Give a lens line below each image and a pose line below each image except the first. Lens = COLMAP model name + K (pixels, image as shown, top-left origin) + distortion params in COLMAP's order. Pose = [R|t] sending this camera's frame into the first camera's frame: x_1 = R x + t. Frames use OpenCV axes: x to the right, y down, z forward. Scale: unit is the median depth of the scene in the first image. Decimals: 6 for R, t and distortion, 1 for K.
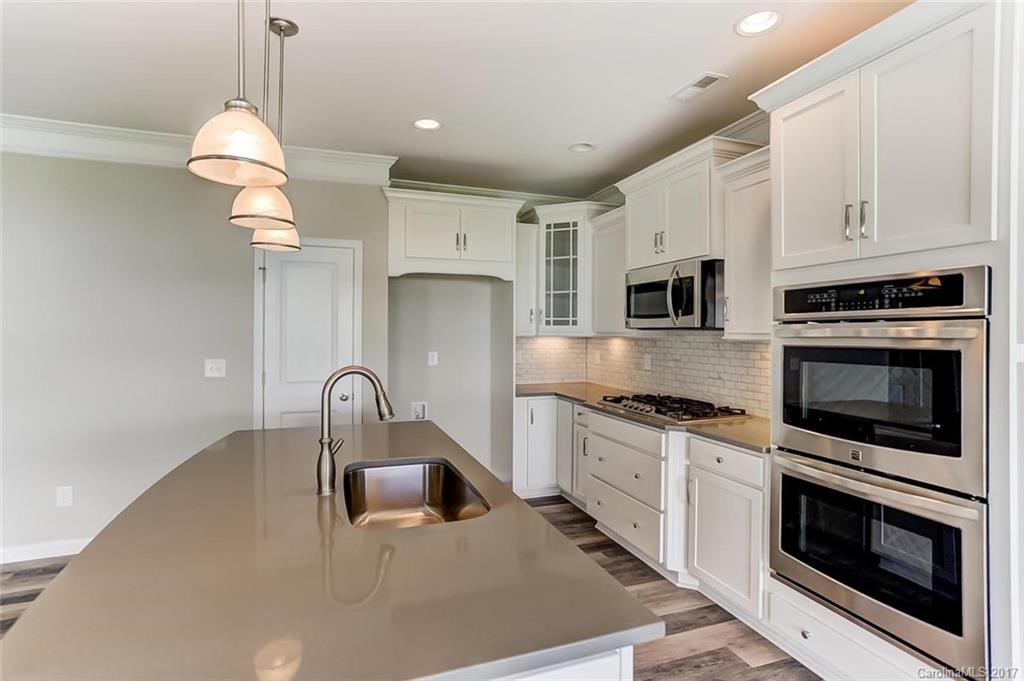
lens RADIAL K [[503.5, 0, 498.9], [0, 503.5, 339.5], [0, 0, 1]] dist [0.000568, 0.000136]
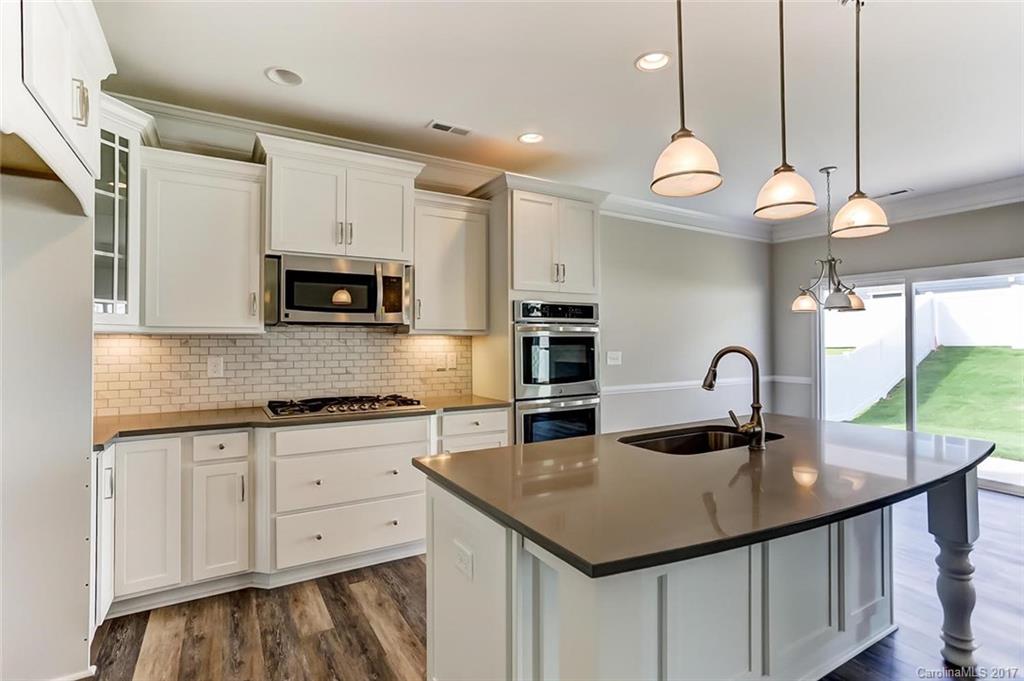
lens RADIAL K [[507.1, 0, 523.6], [0, 507.1, 341.0], [0, 0, 1]] dist [-0.045089, 0.033955]
pose [[-0.211400, -0.000888, 0.977399, -0.710143], [0.016908, 0.999847, 0.004565, 0.012562], [-0.977253, 0.017491, -0.211352, 0.915843]]
